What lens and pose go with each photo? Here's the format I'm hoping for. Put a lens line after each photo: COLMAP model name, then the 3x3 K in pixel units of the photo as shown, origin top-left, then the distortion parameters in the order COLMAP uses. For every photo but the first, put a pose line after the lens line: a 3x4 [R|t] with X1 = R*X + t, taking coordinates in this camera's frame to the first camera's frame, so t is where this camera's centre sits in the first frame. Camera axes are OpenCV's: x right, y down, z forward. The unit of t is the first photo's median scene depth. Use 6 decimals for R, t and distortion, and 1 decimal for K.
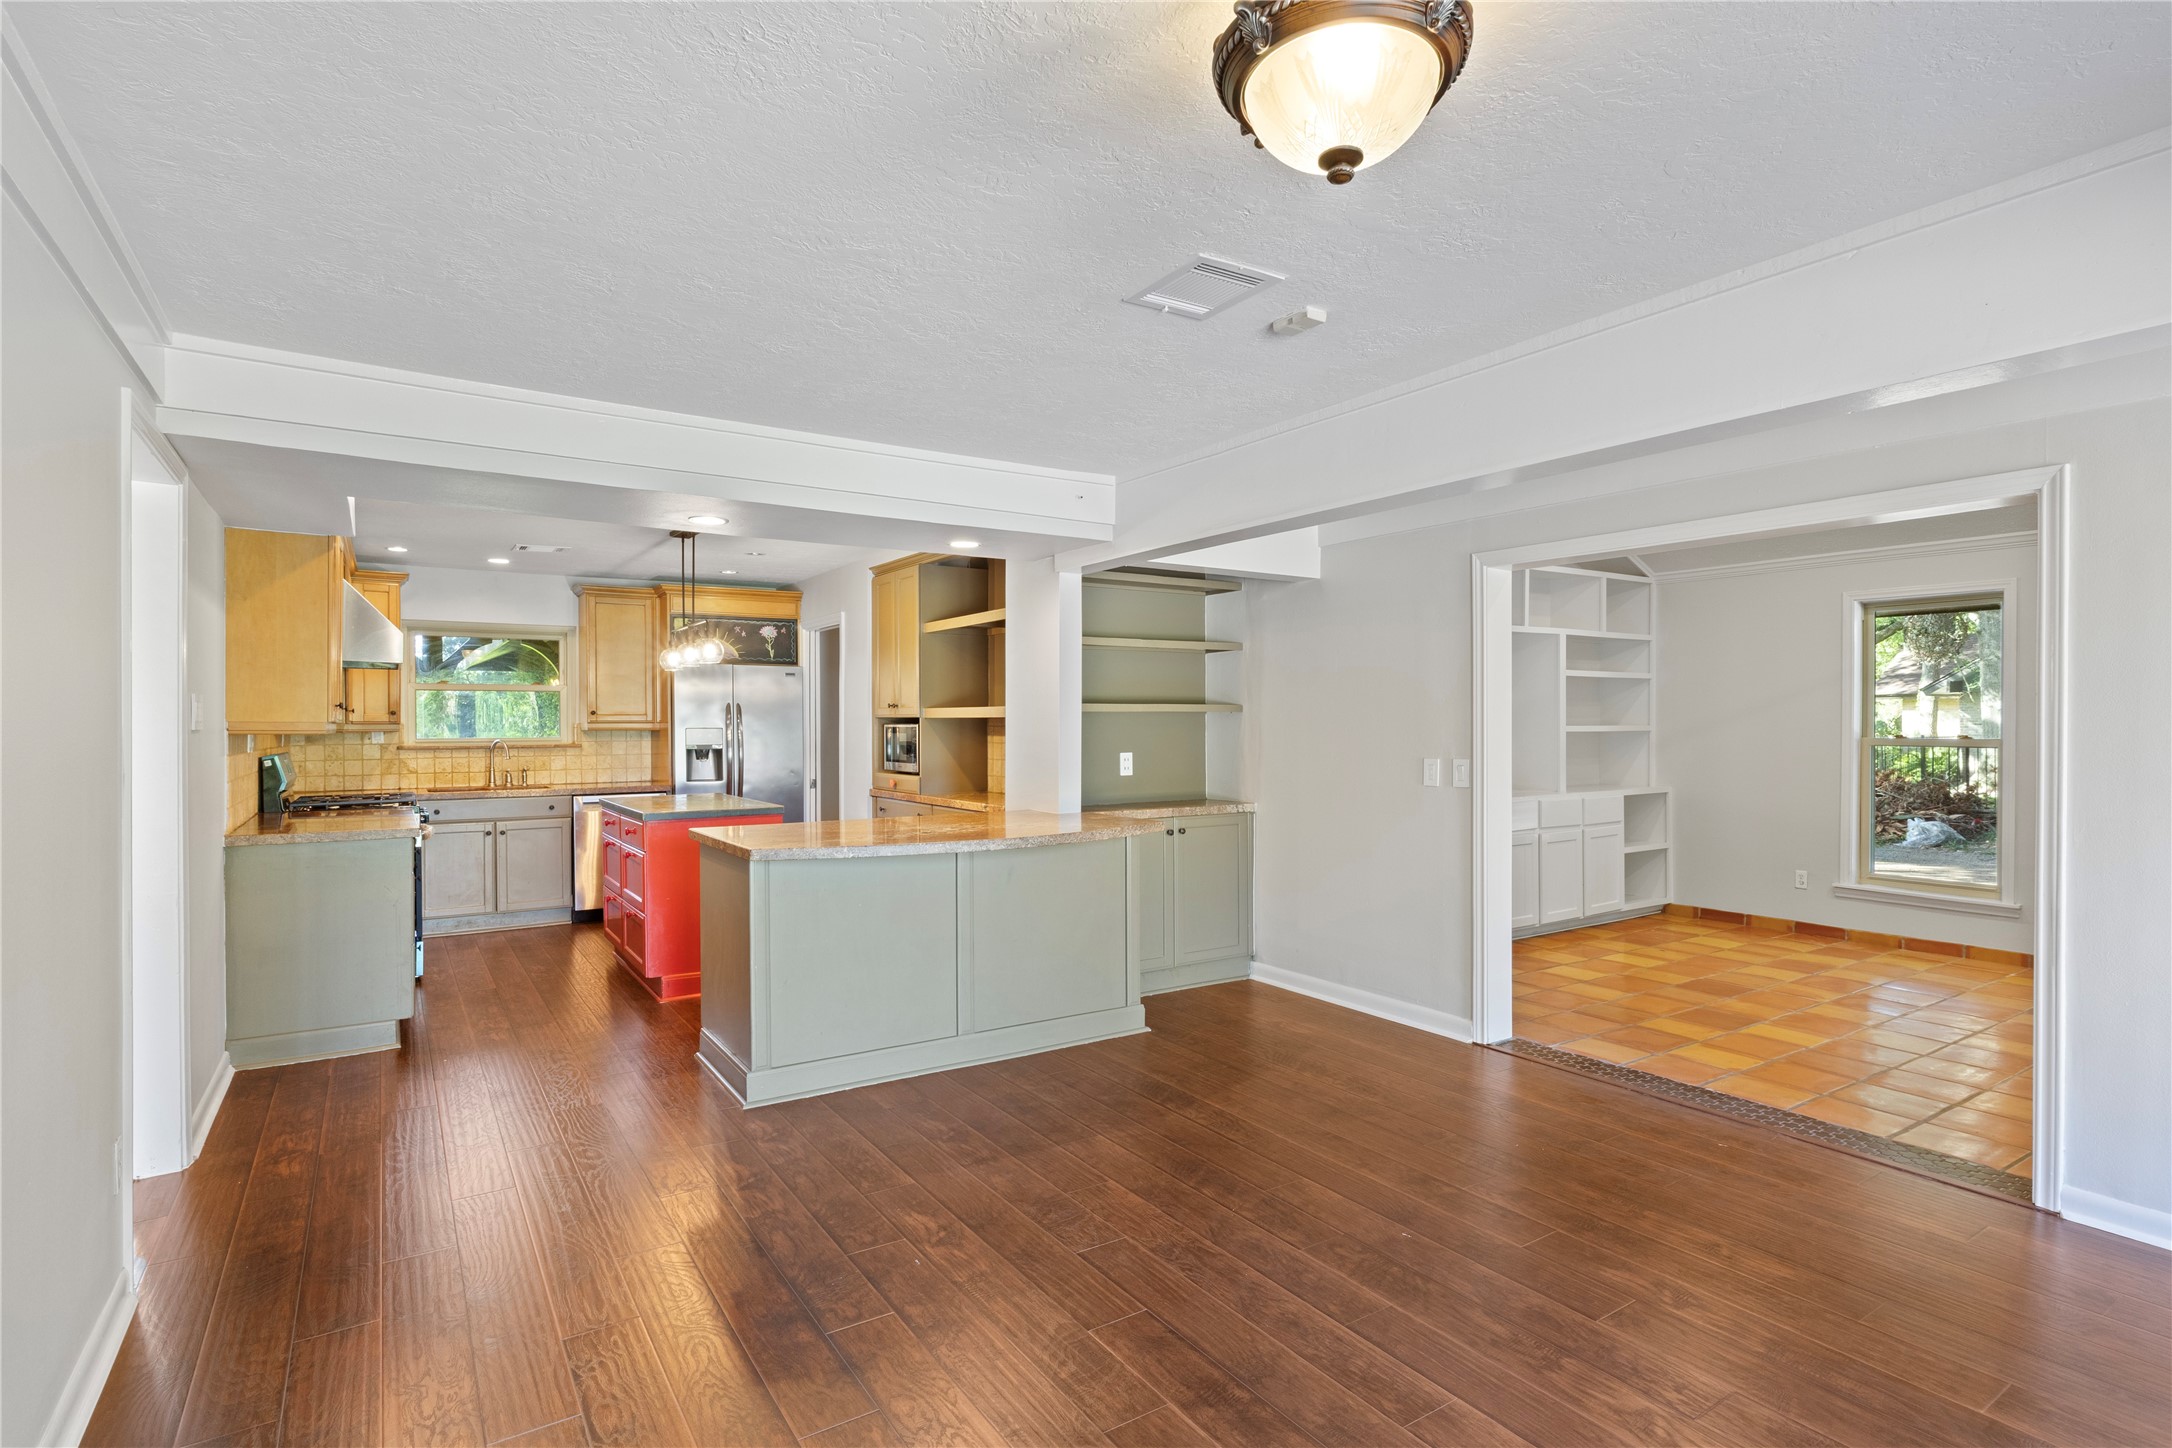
lens RADIAL K [[1072.3, 0, 1077.2], [0, 1072.3, 743.3], [0, 0, 1]] dist [-0.009044, 0.000748]
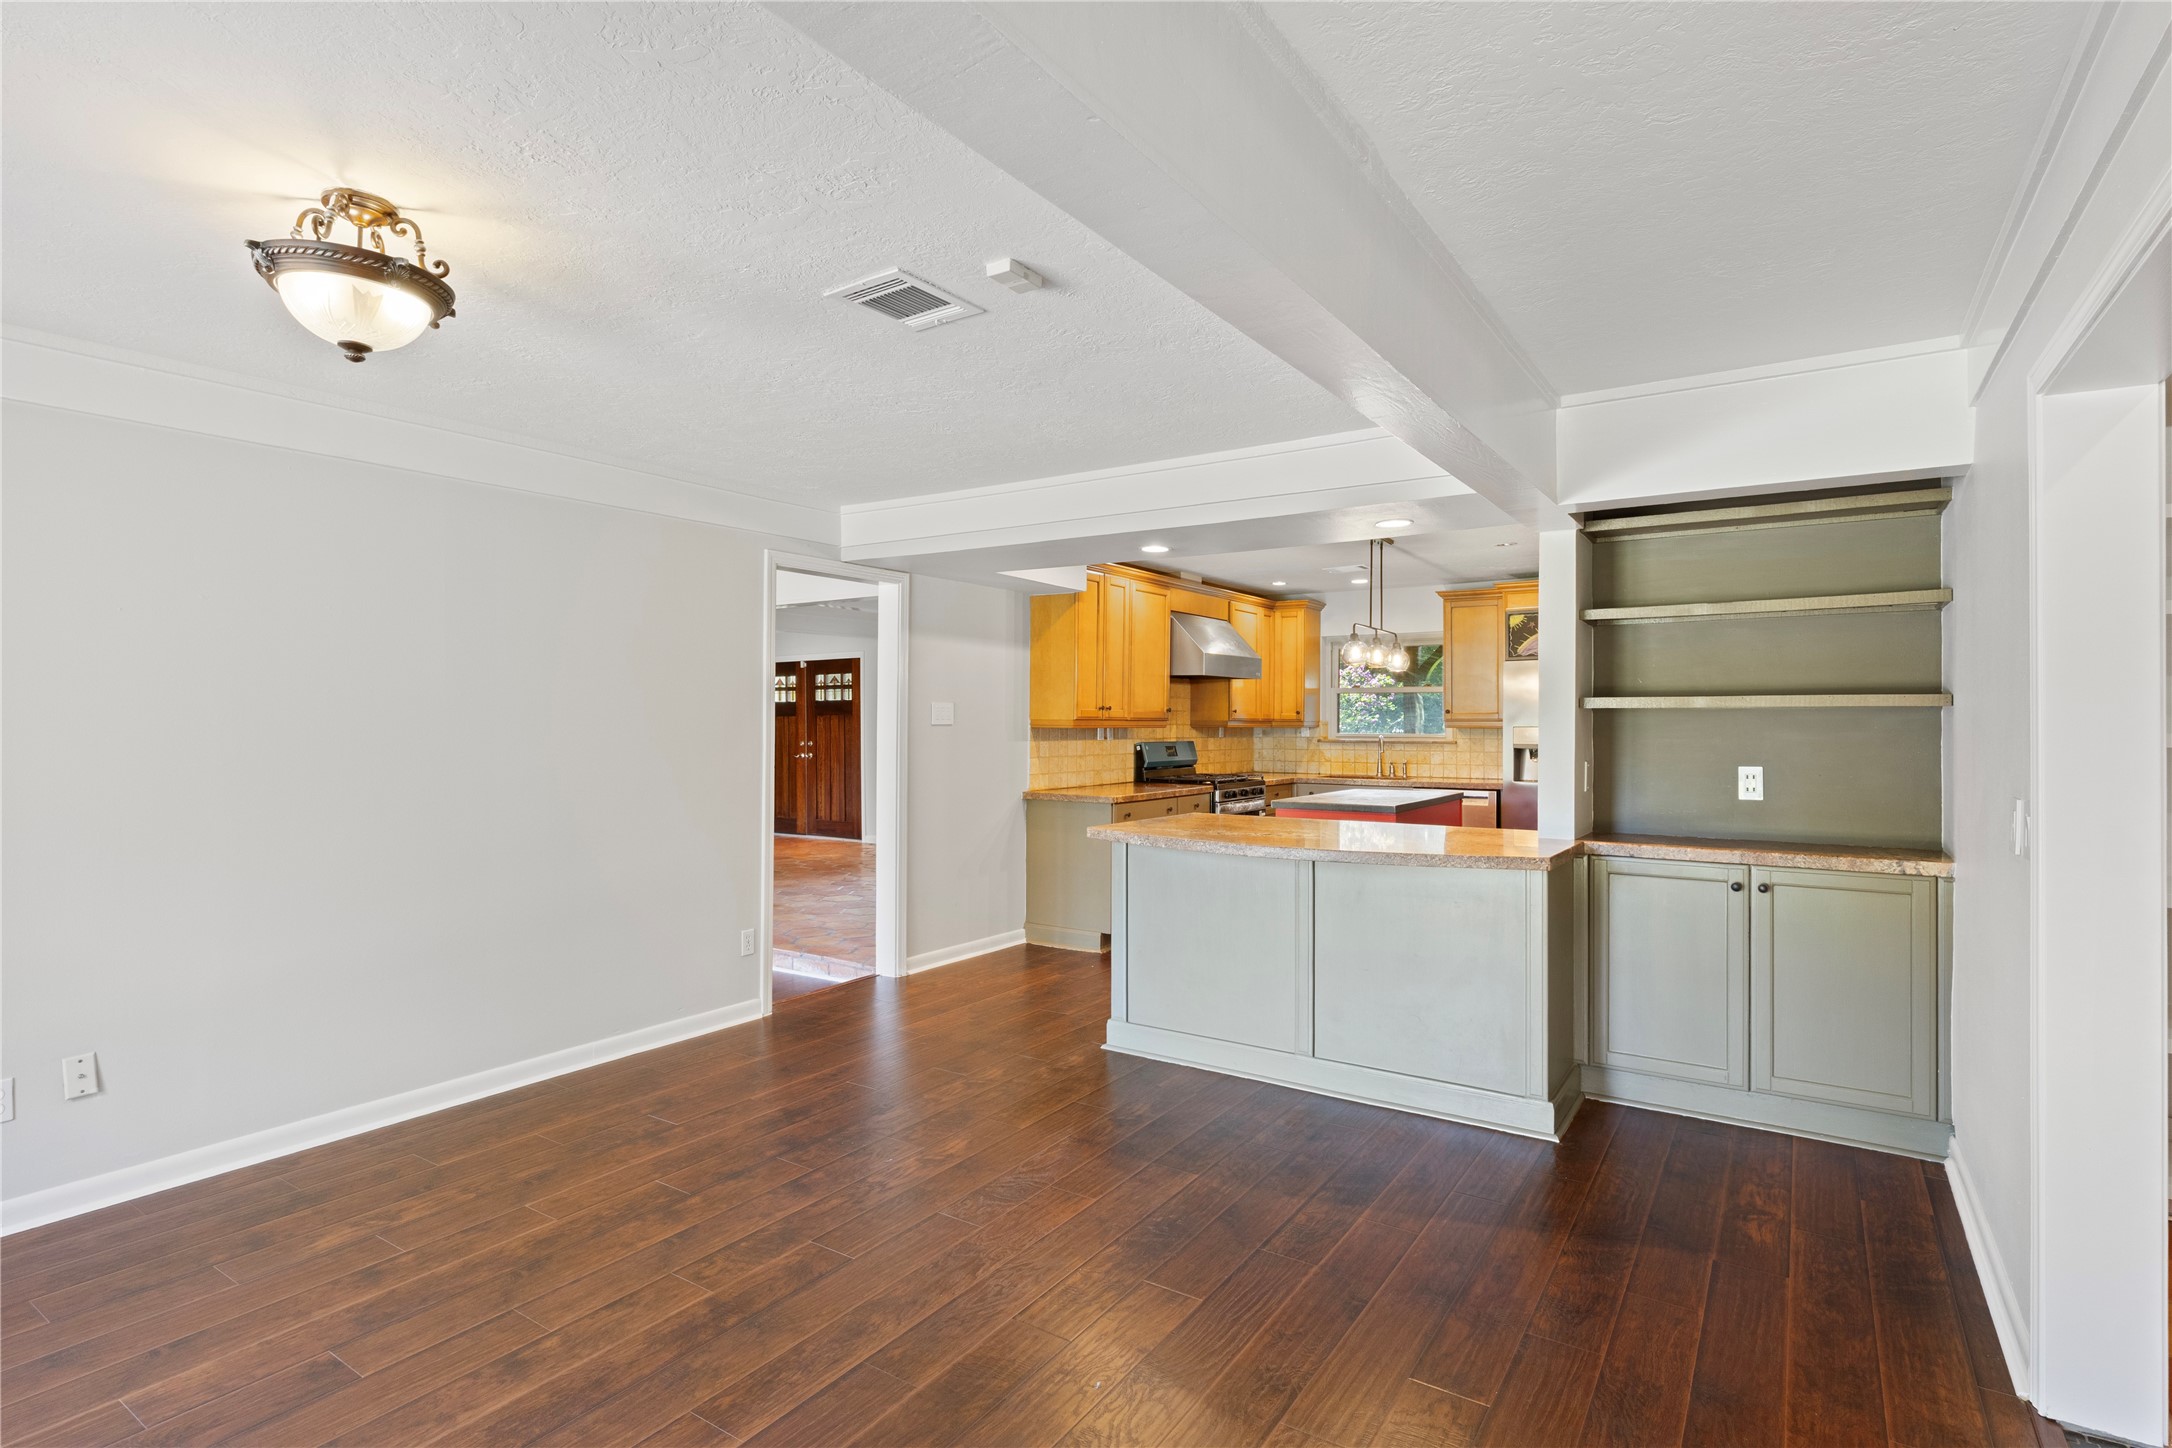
lens RADIAL K [[1072.3, 0, 1093.2], [0, 1072.3, 716.2], [0, 0, 1]] dist [-0.009044, 0.000748]
pose [[0.397315, -0.000677, -0.917682, 0.406823], [-0.020575, 0.999742, -0.009646, -0.006741], [0.917452, 0.022713, 0.397198, 0.271555]]
